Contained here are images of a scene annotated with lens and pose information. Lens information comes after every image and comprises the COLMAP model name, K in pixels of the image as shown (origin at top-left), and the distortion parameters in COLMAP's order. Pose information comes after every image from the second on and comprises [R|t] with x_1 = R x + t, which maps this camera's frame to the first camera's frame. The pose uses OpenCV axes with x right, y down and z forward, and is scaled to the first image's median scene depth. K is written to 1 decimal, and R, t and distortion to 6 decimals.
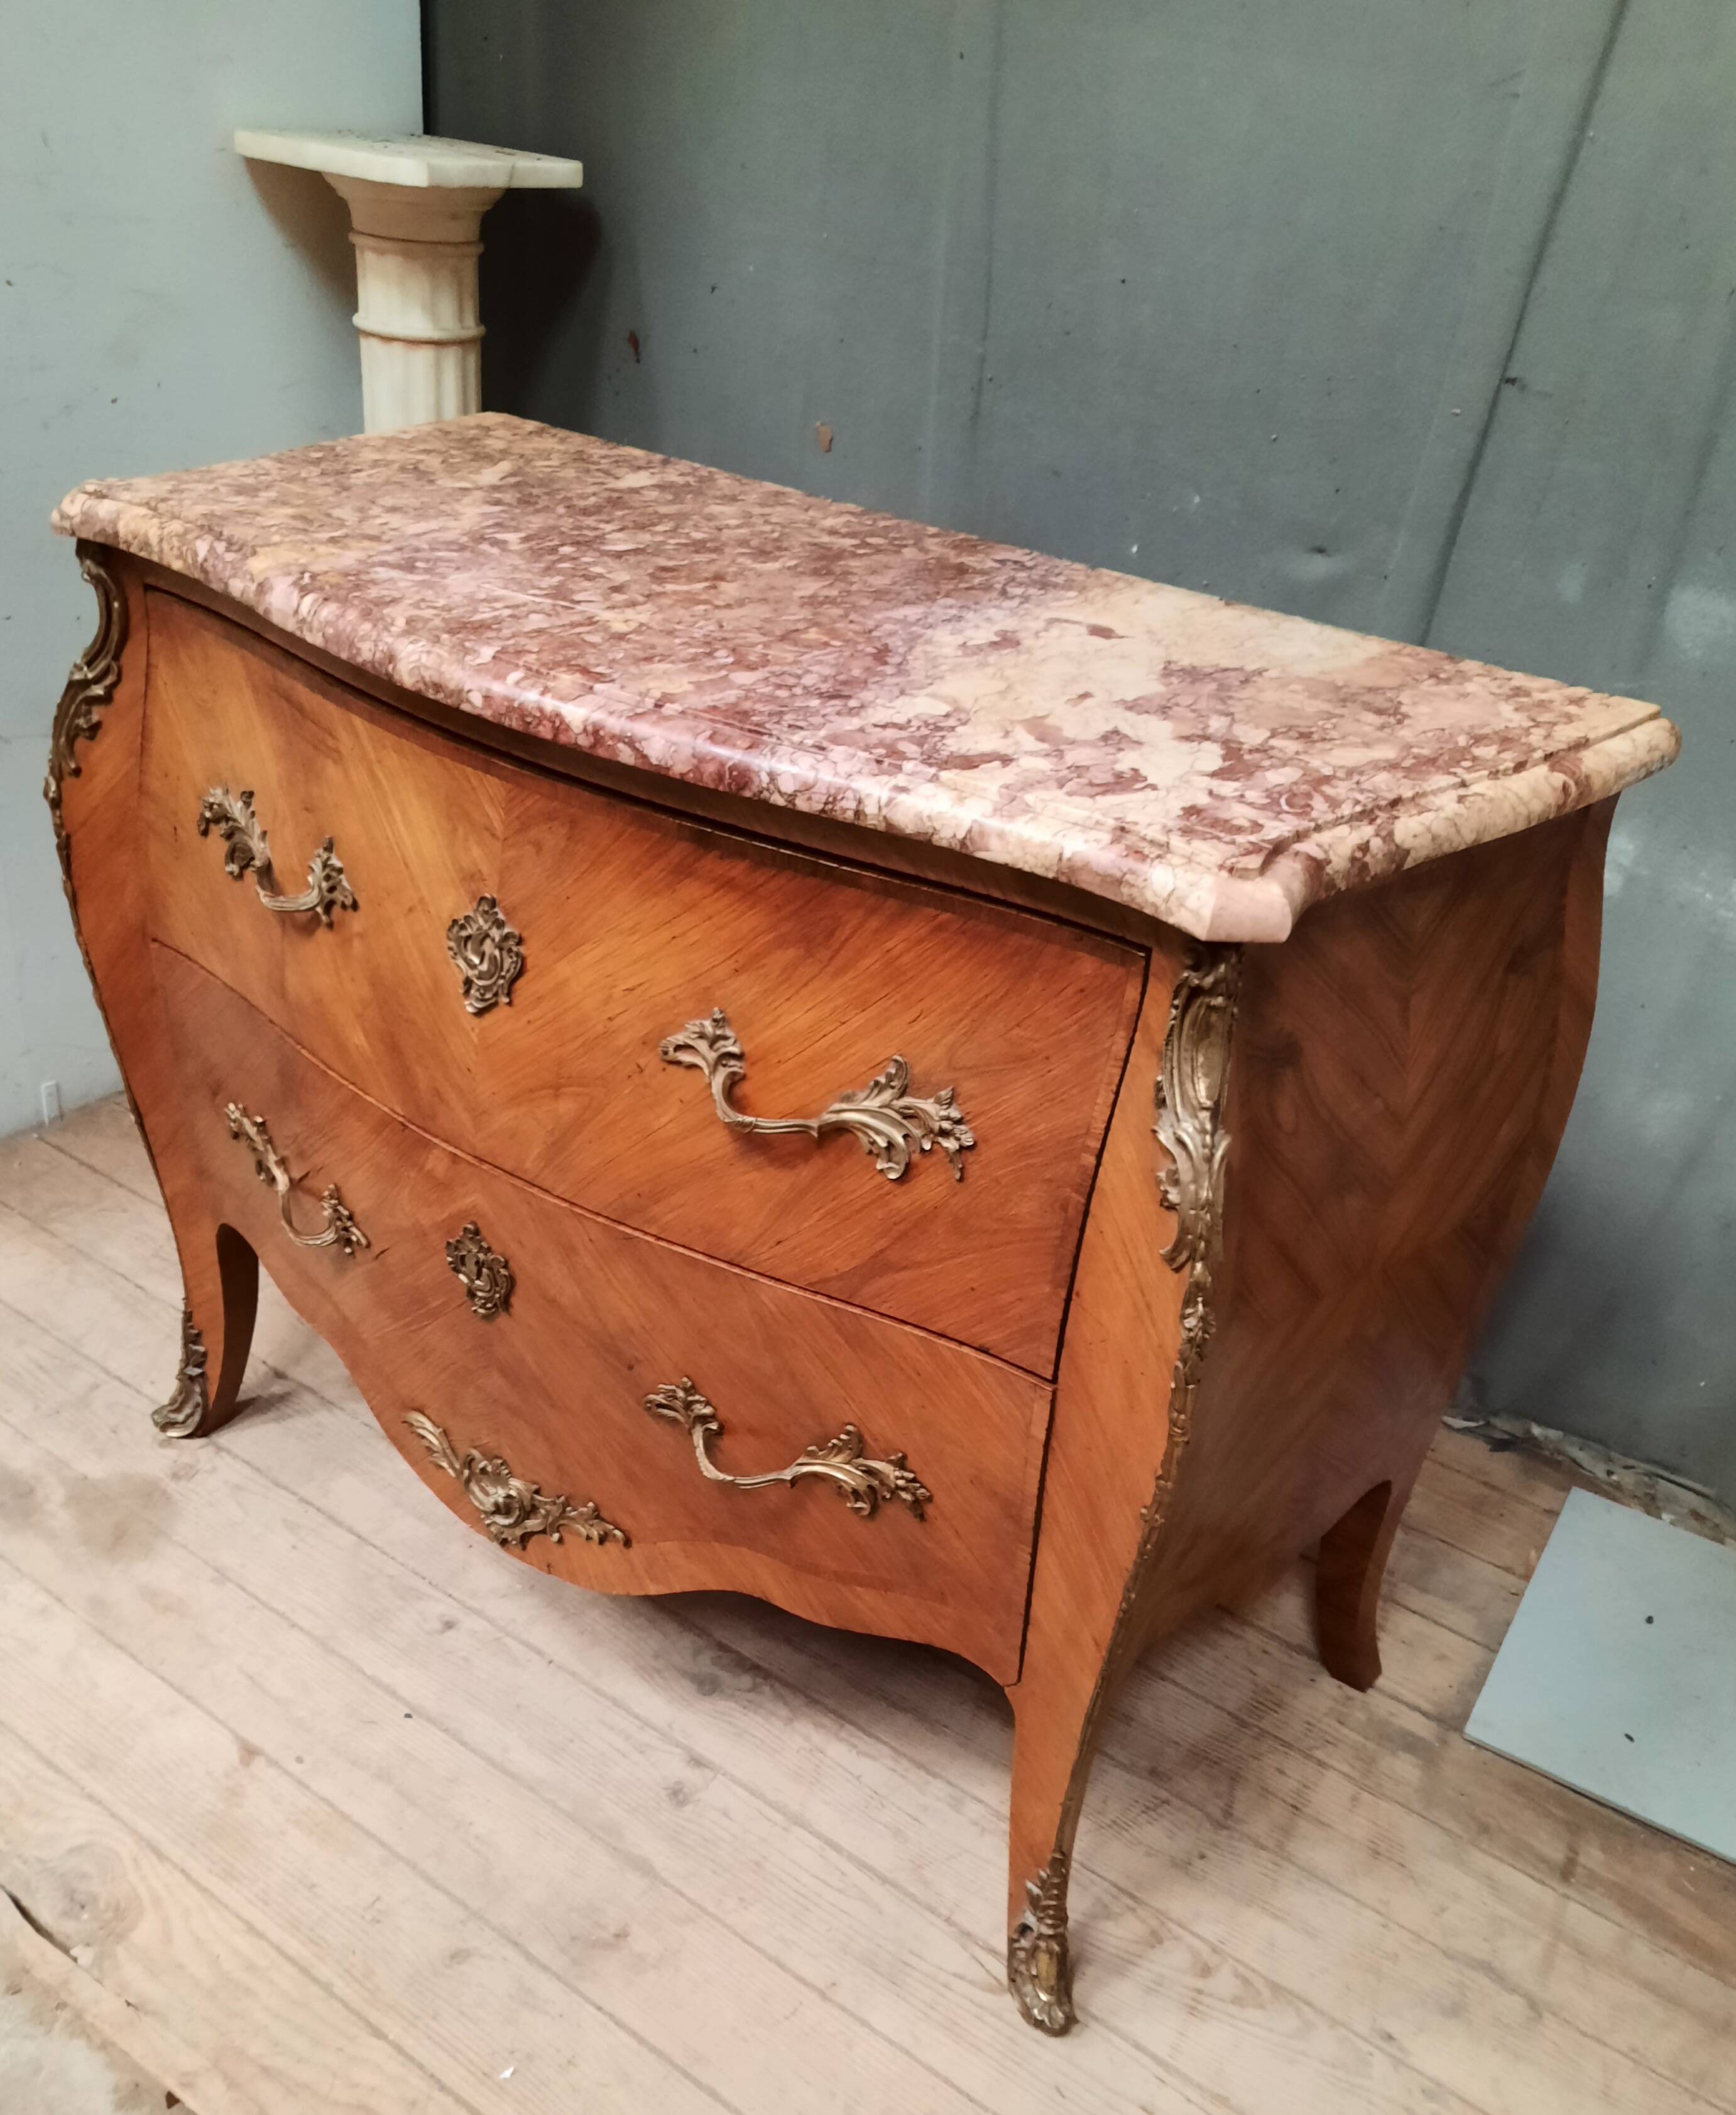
lens RADIAL K [[1853.8, 0, 894.2], [0, 1853.8, 1163.3], [0, 0, 1]] dist [0.055402, -0.070852]
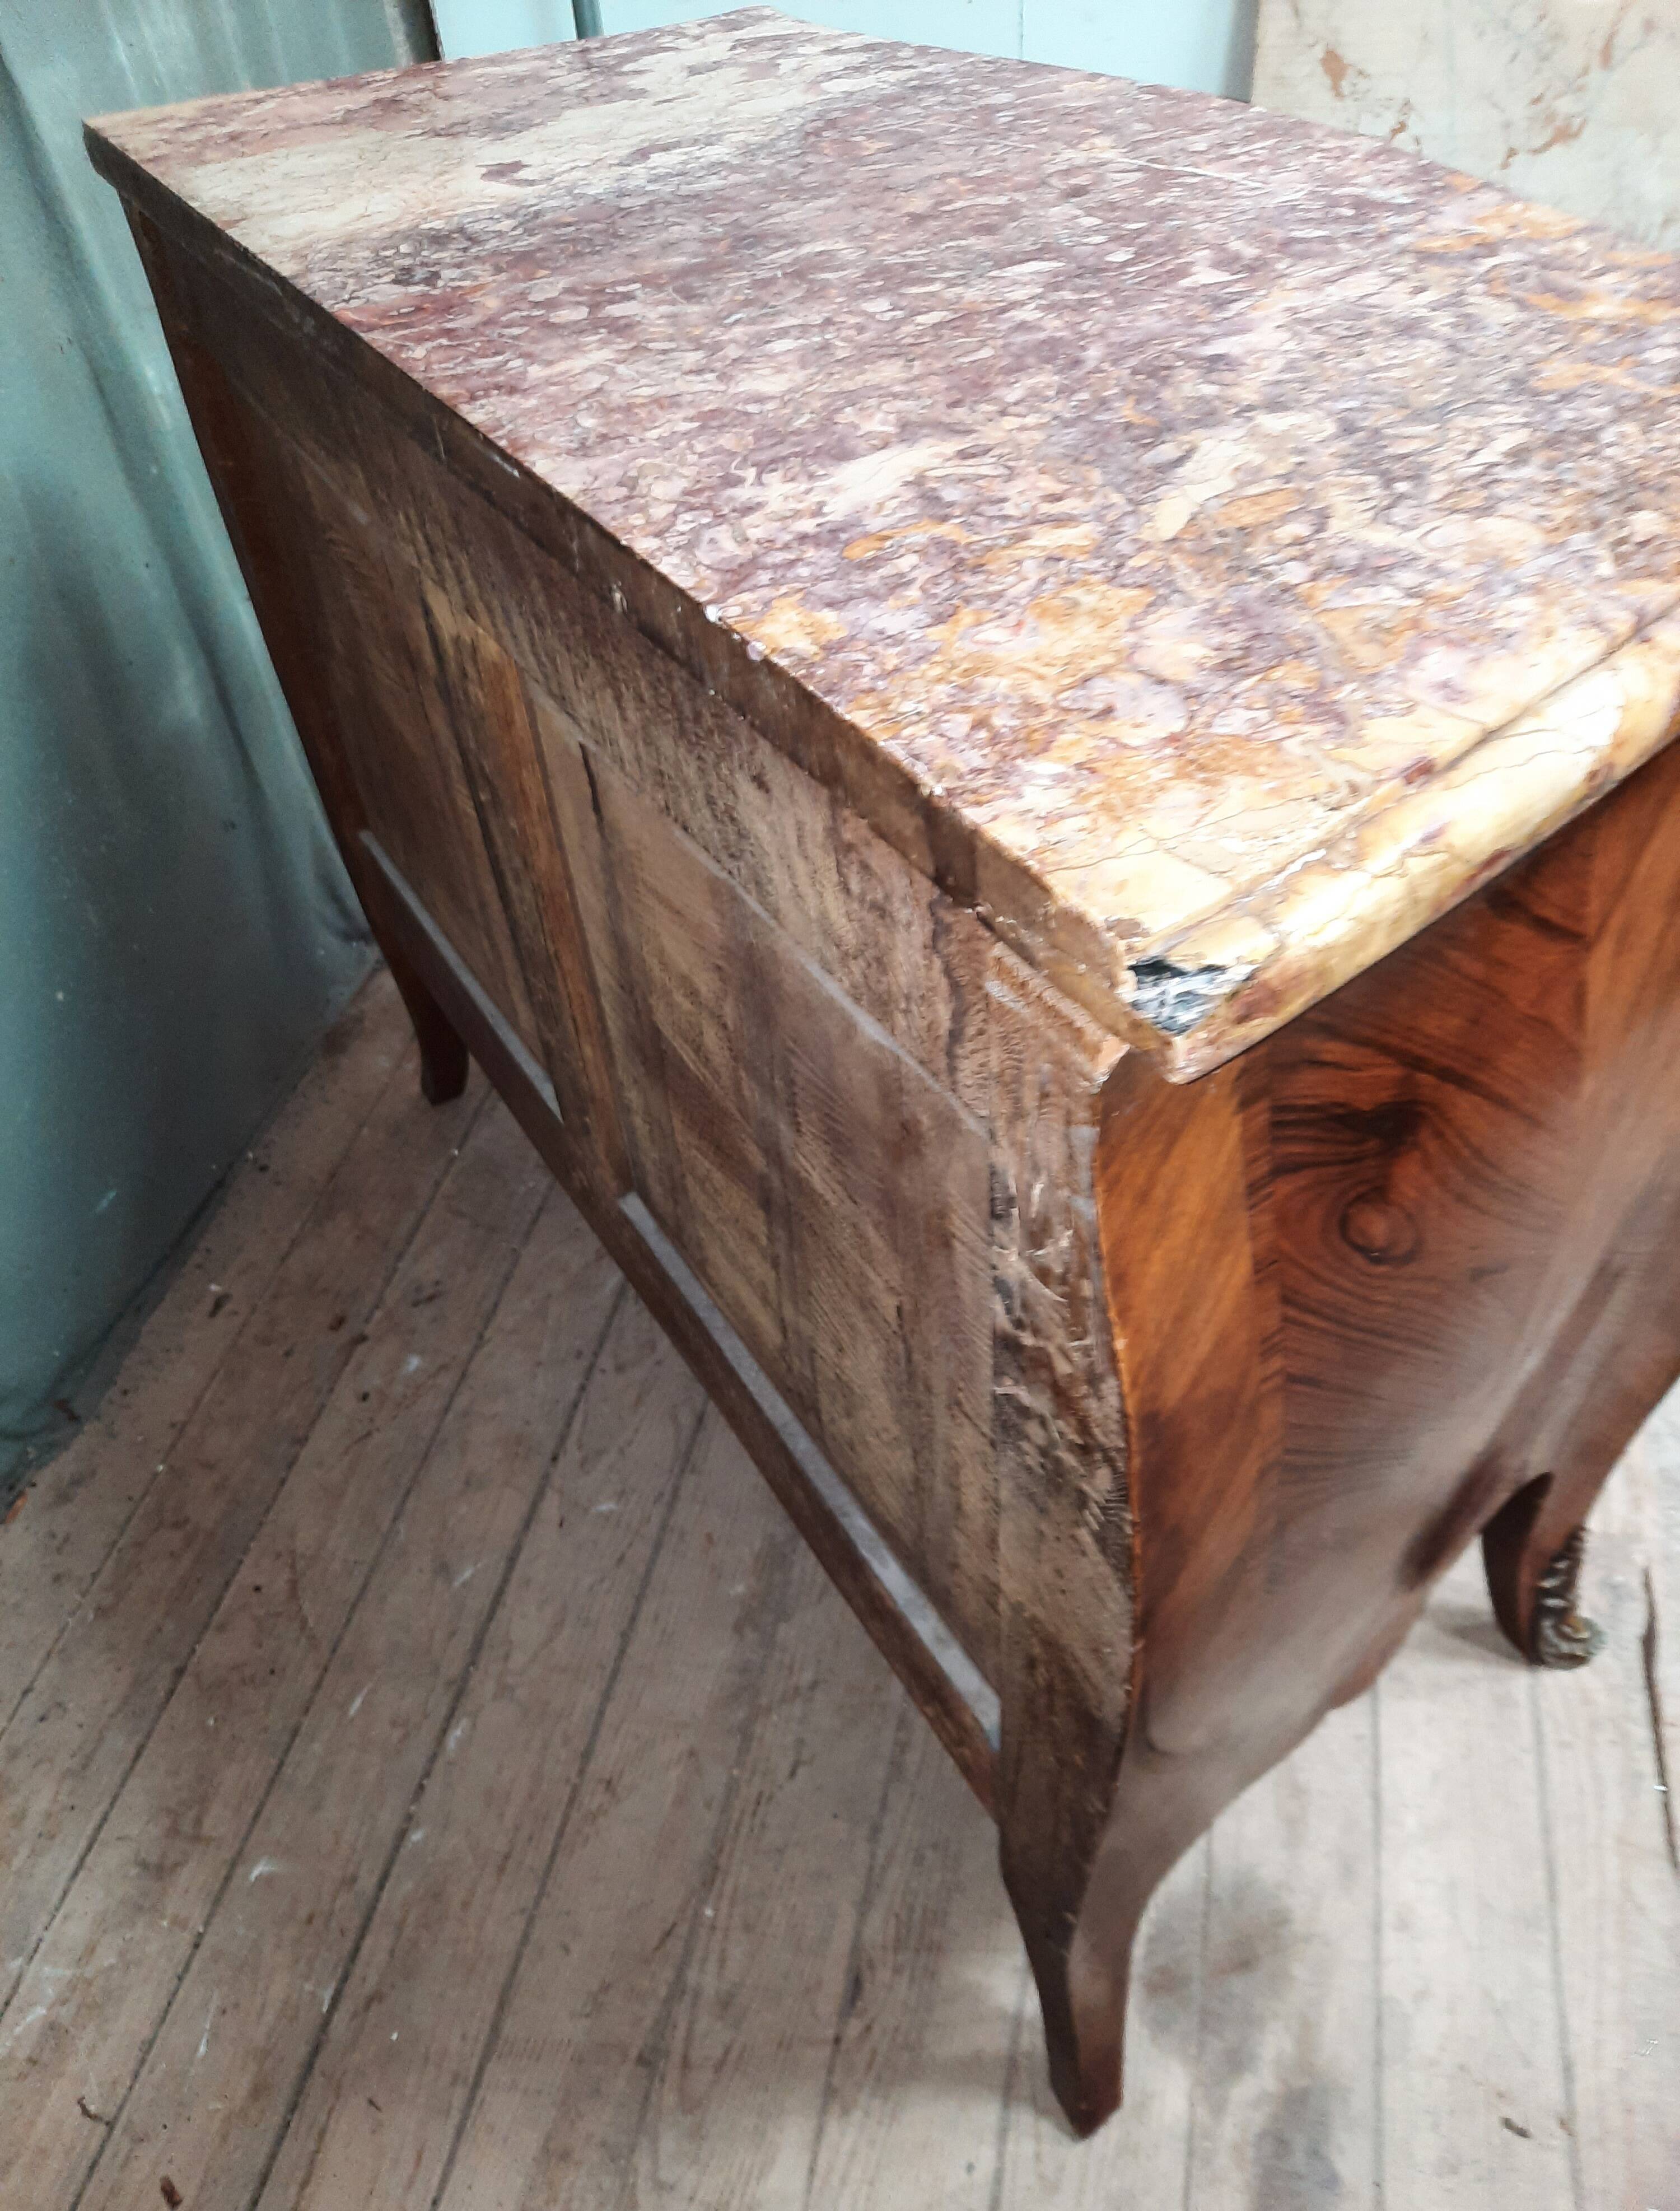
lens RADIAL K [[1677.6, 0, 846.6], [0, 1677.6, 1105.4], [0, 0, 1]] dist [0.005546, -0.006973]
pose [[-0.926098, -0.276060, 0.257164, -0.338997], [0.184816, 0.262292, 0.947125, -0.870978], [-0.328916, 0.924659, -0.191888, 1.510776]]
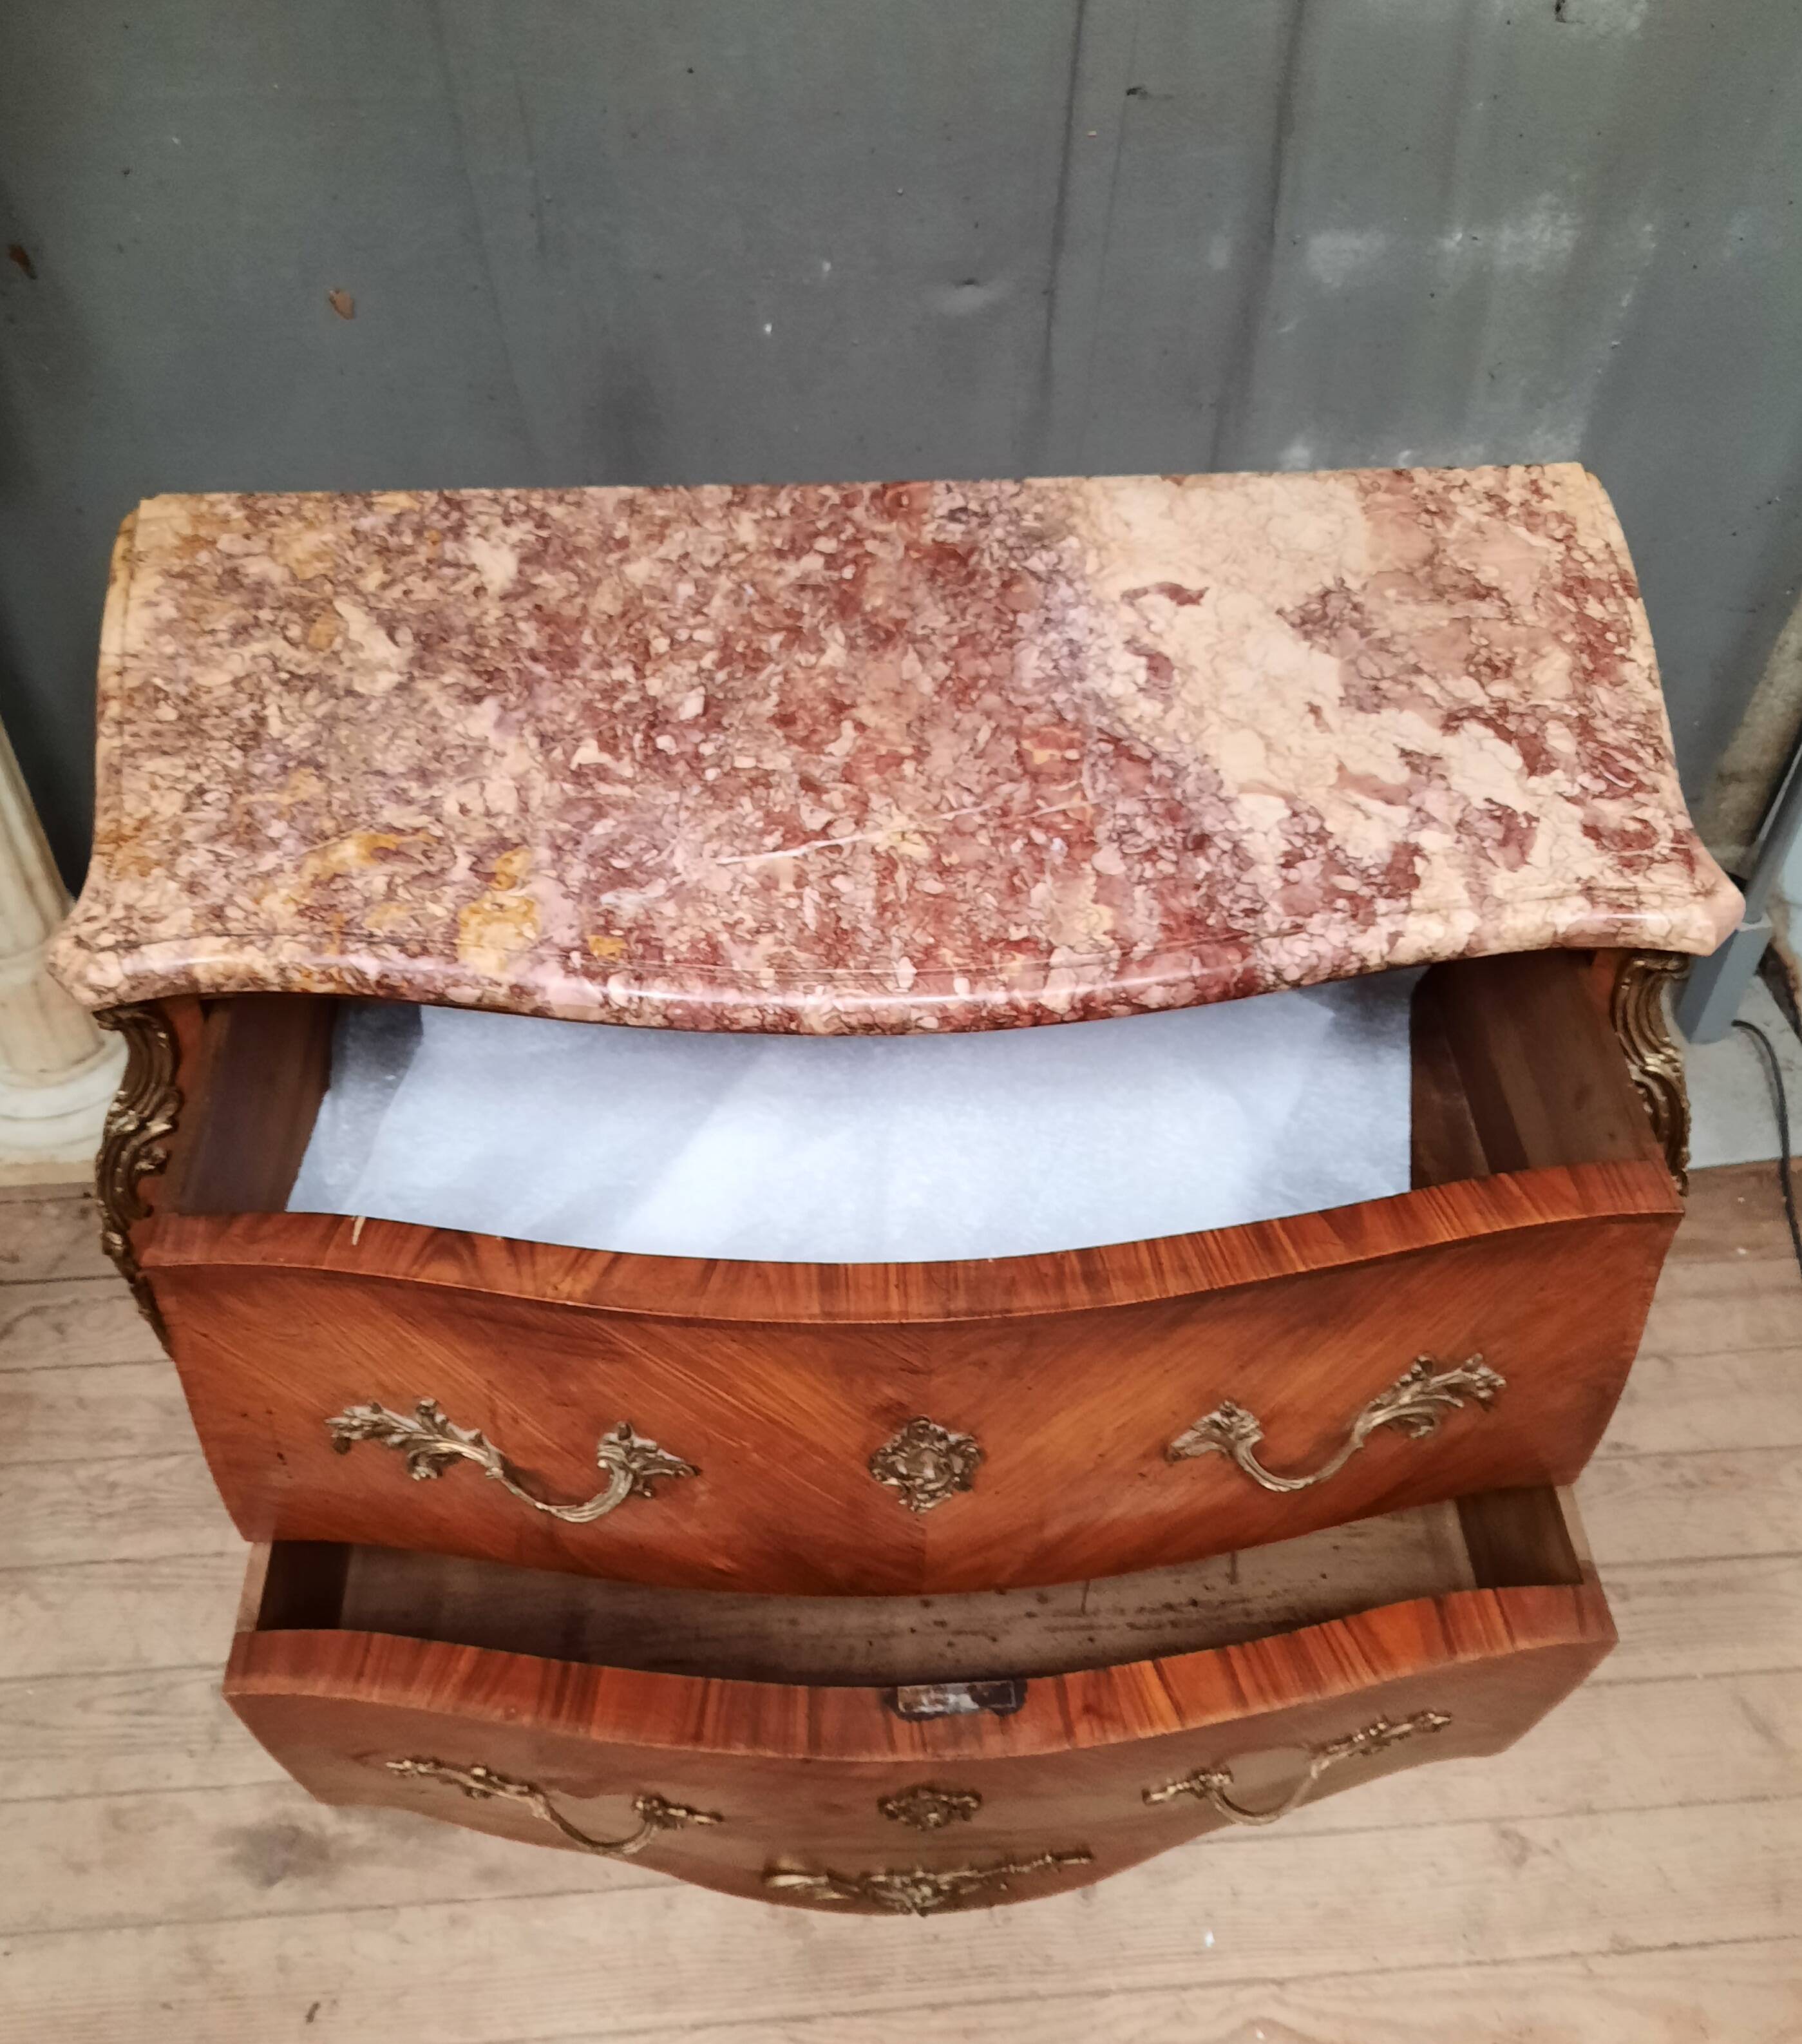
lens RADIAL K [[1940.8, 0, 902.6], [0, 1940.8, 949.1], [0, 0, 1]] dist [0.035024, 0.000000]
pose [[0.772163, -0.502670, 0.388699, -0.539115], [0.381075, 0.855834, 0.349757, -0.567918], [-0.508474, -0.121946, 0.852398, 0.138556]]
